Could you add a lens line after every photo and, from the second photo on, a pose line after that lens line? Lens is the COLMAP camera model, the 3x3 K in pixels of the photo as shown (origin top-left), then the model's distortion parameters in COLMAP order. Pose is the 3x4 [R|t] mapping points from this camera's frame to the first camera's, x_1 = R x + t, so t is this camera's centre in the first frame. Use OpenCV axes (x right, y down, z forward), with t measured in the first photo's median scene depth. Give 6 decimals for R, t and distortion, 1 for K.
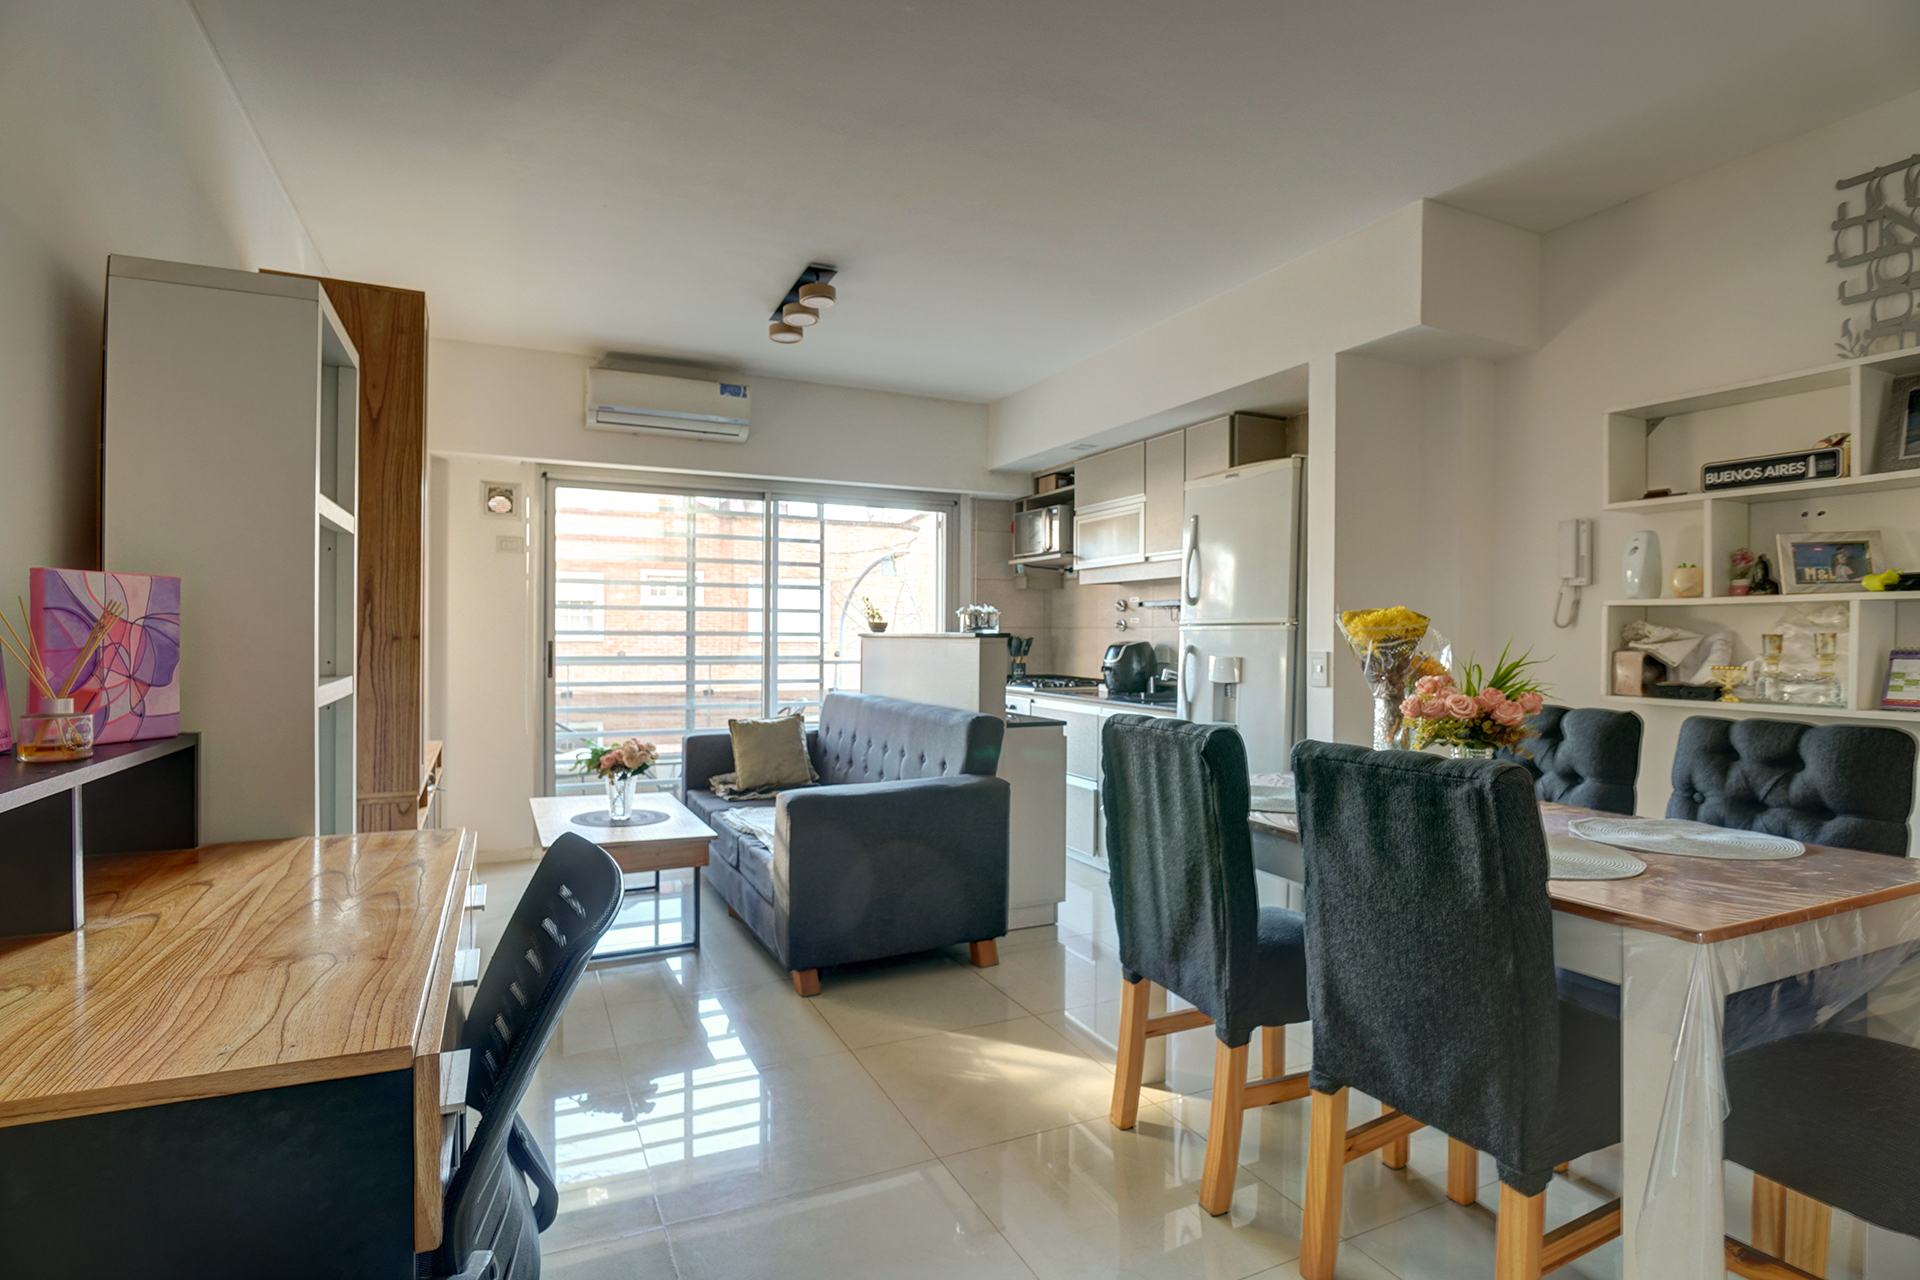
lens RADIAL K [[934.3, 0, 950.7], [0, 934.3, 642.0], [0, 0, 1]] dist [-0.024736, -0.001553]
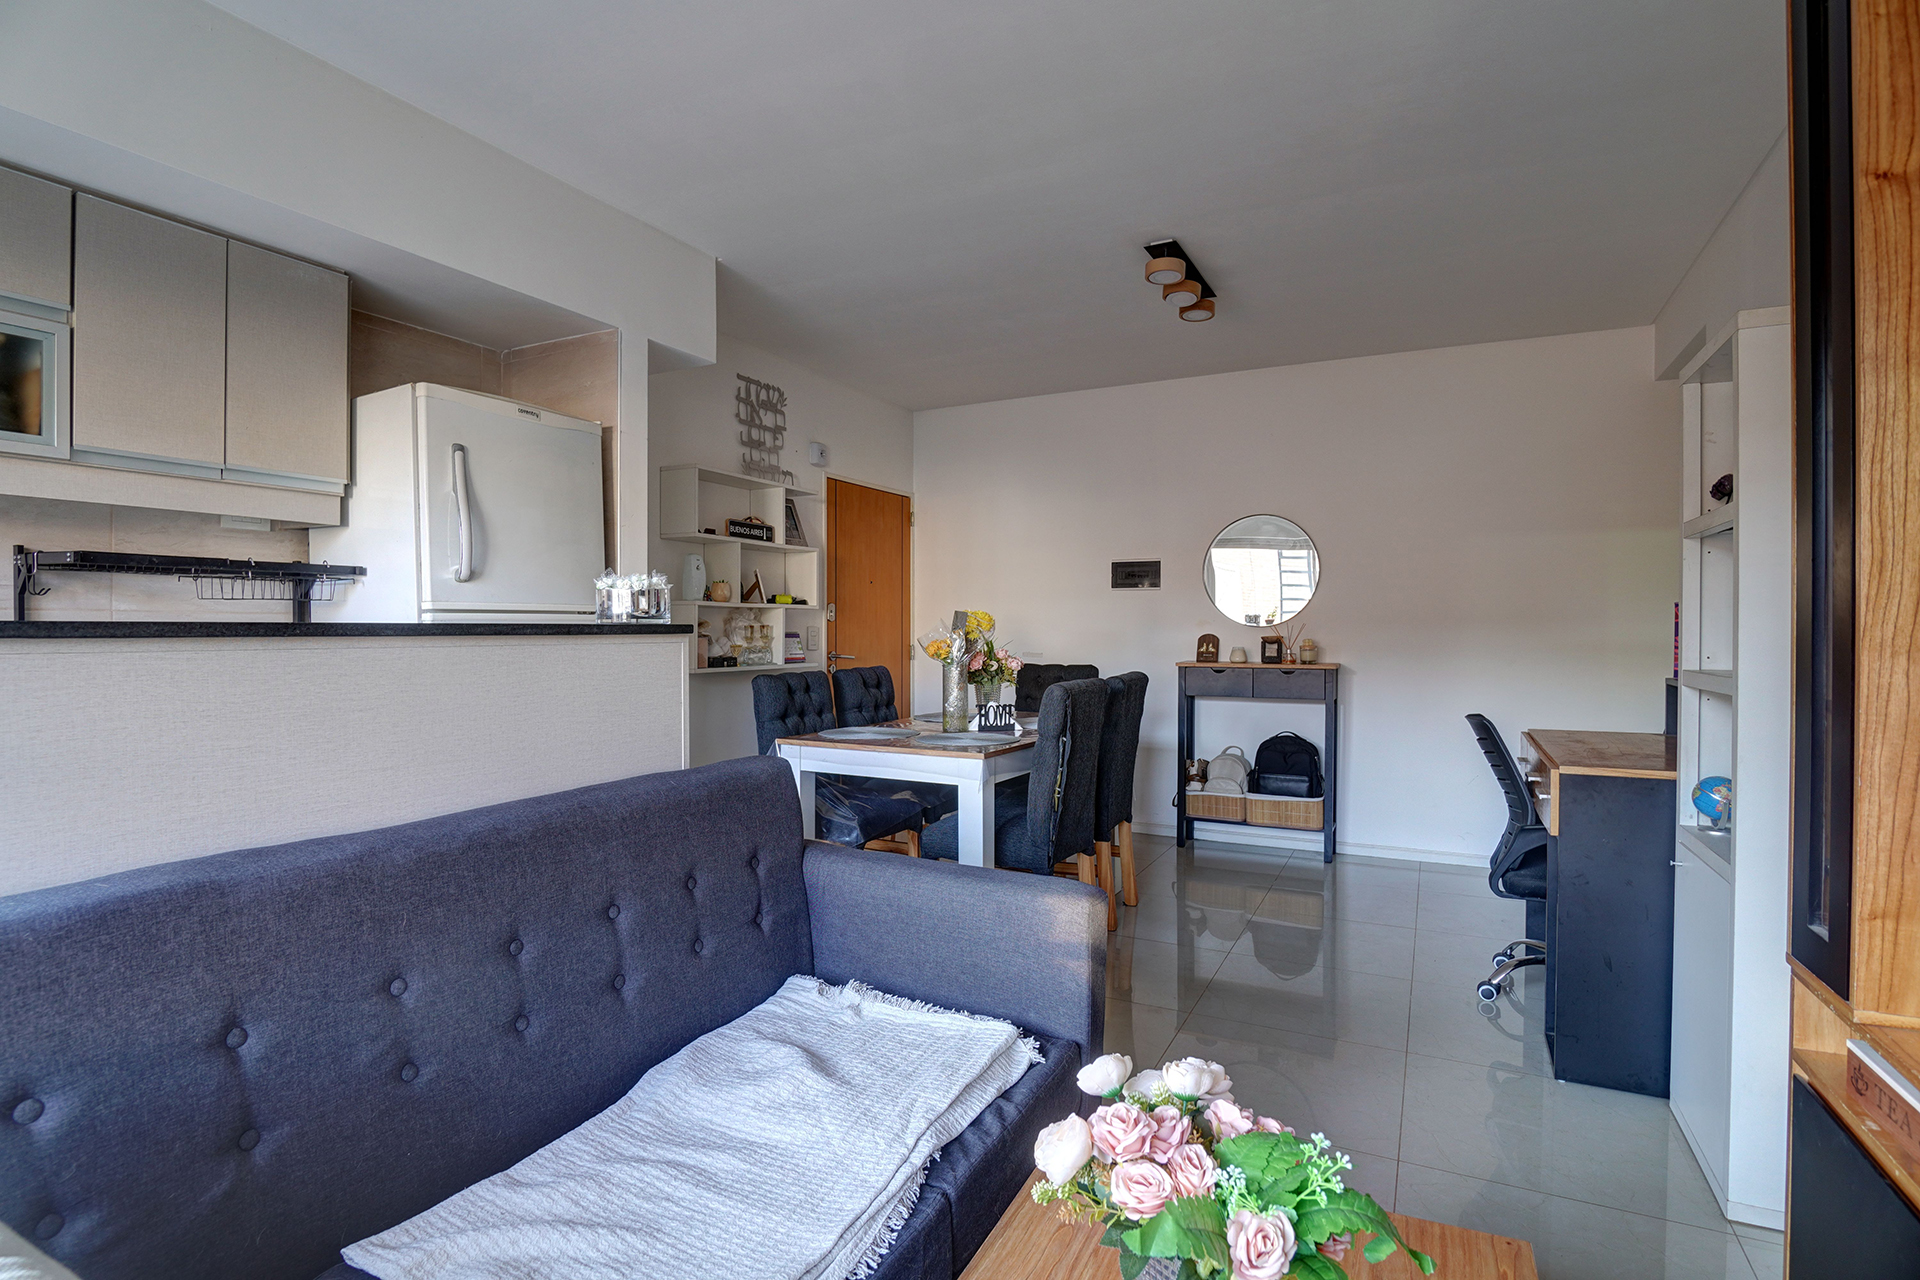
lens RADIAL K [[934.3, 0, 942.5], [0, 934.3, 640.8], [0, 0, 1]] dist [-0.024736, -0.001553]
pose [[-0.593357, -0.015413, 0.804792, -0.465780], [0.002049, 0.999785, 0.020658, -0.008948], [-0.804937, 0.013906, -0.593198, 1.087703]]
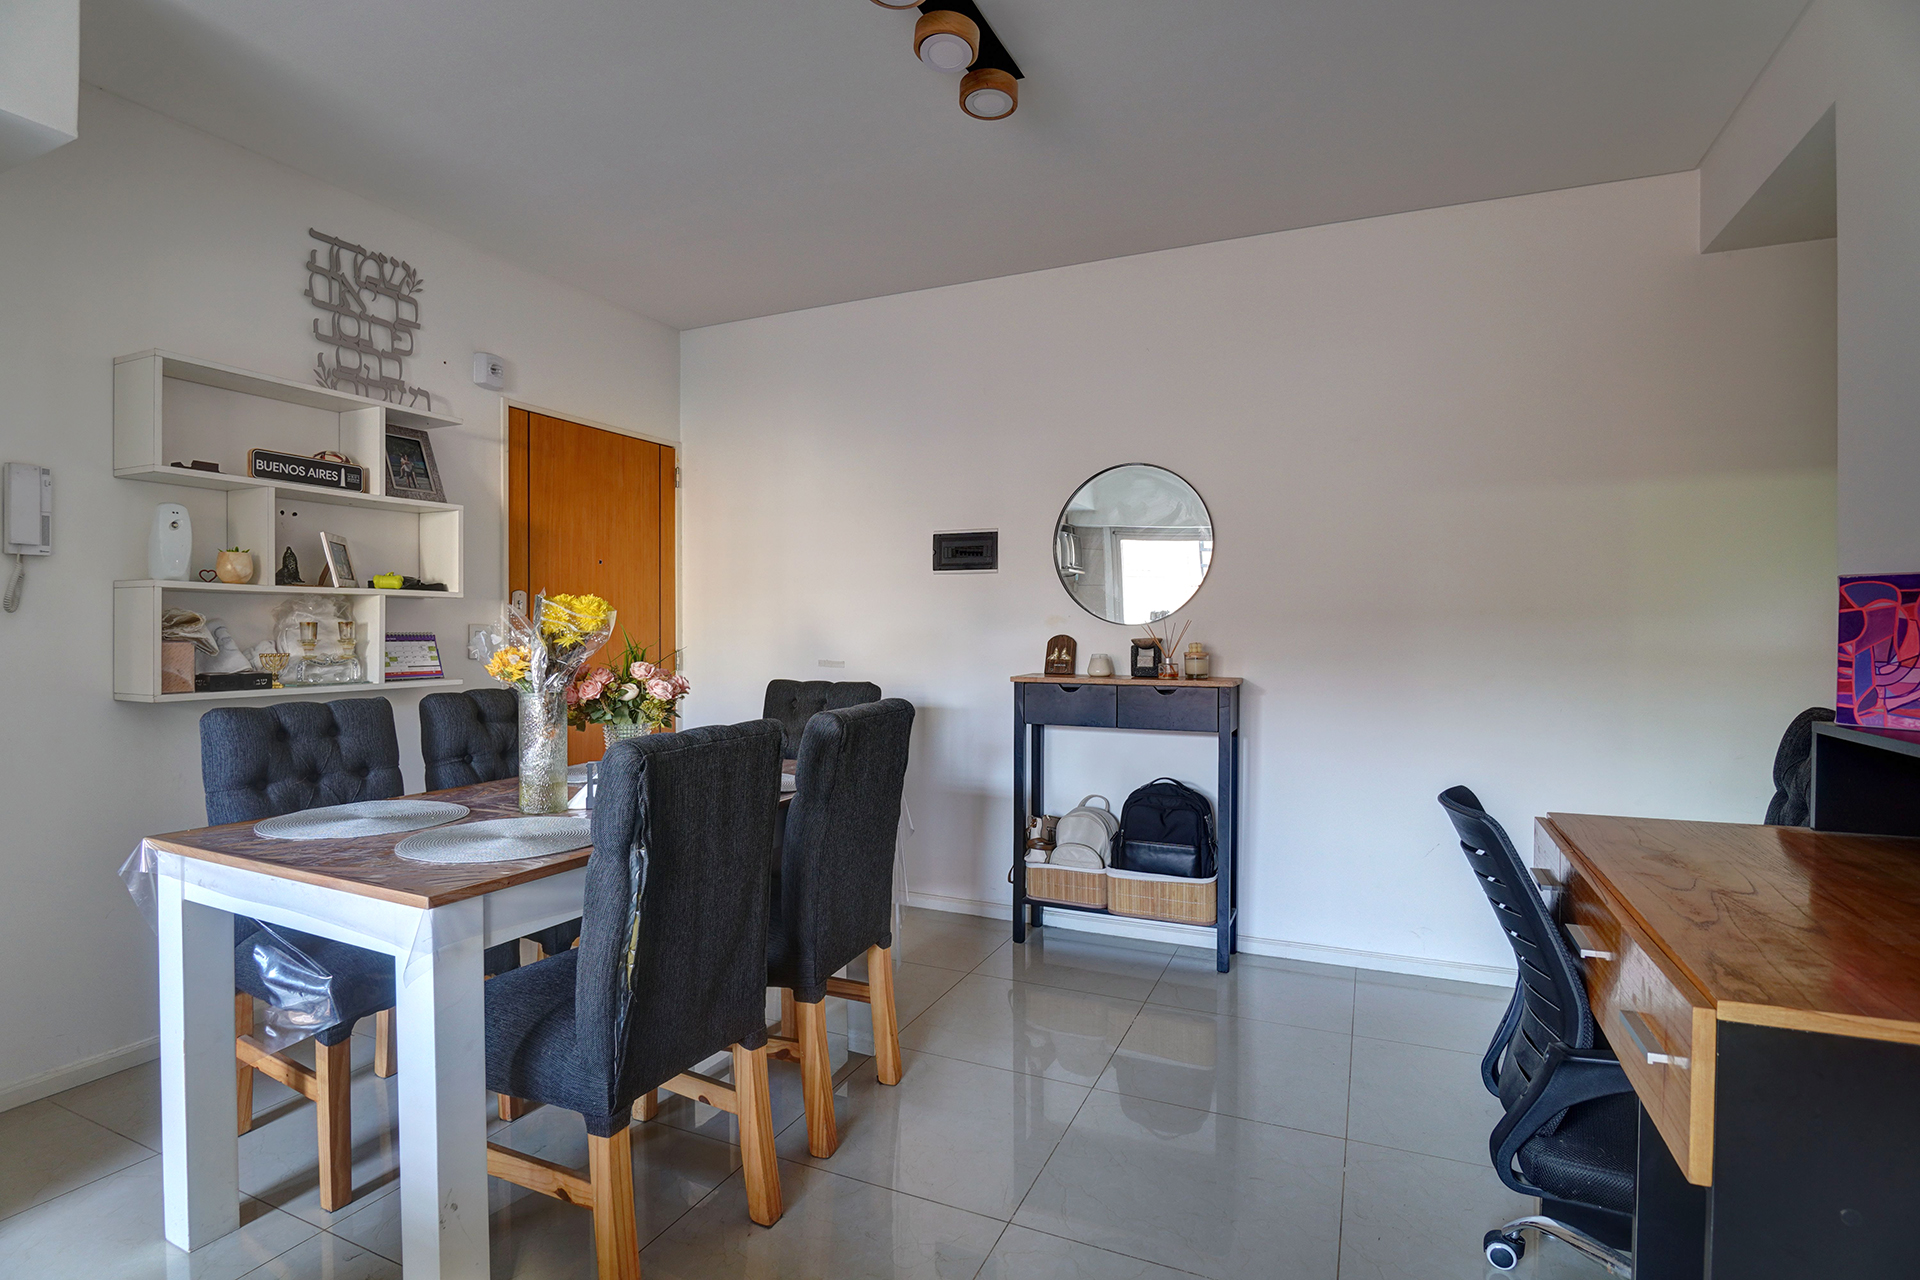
lens RADIAL K [[934.3, 0, 946.0], [0, 934.3, 640.4], [0, 0, 1]] dist [-0.024736, -0.001553]
pose [[-0.639000, -0.015311, 0.769054, -0.271821], [0.001226, 0.999780, 0.020923, -0.005024], [-0.769206, 0.014312, -0.638841, 0.691721]]
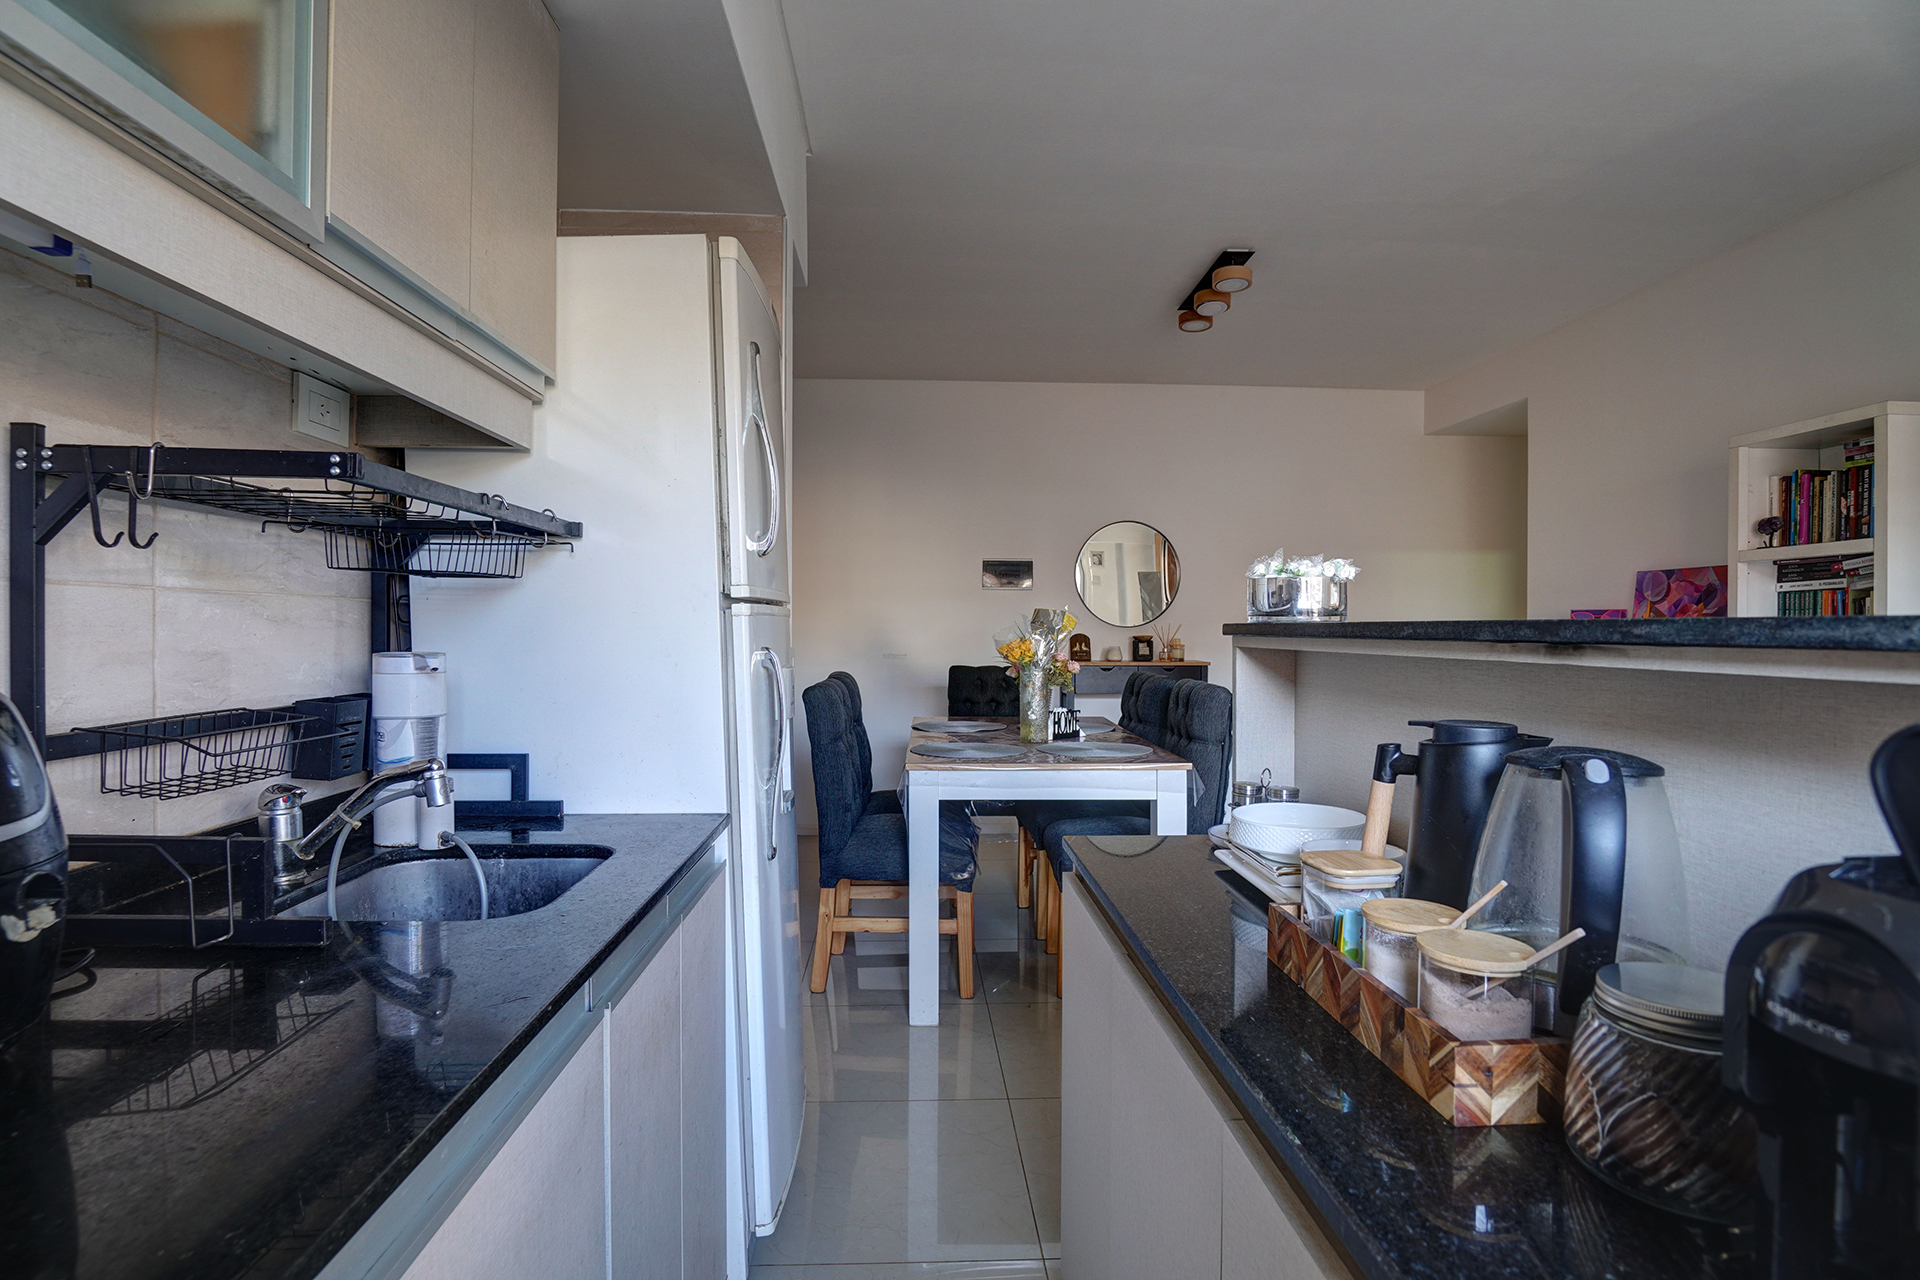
lens RADIAL K [[934.3, 0, 932.4], [0, 934.3, 640.8], [0, 0, 1]] dist [-0.024736, -0.001553]
pose [[-0.915161, -0.013085, 0.402876, 0.010693], [-0.004980, 0.999764, 0.021157, -0.007883], [-0.403058, 0.017355, -0.915010, 1.329101]]
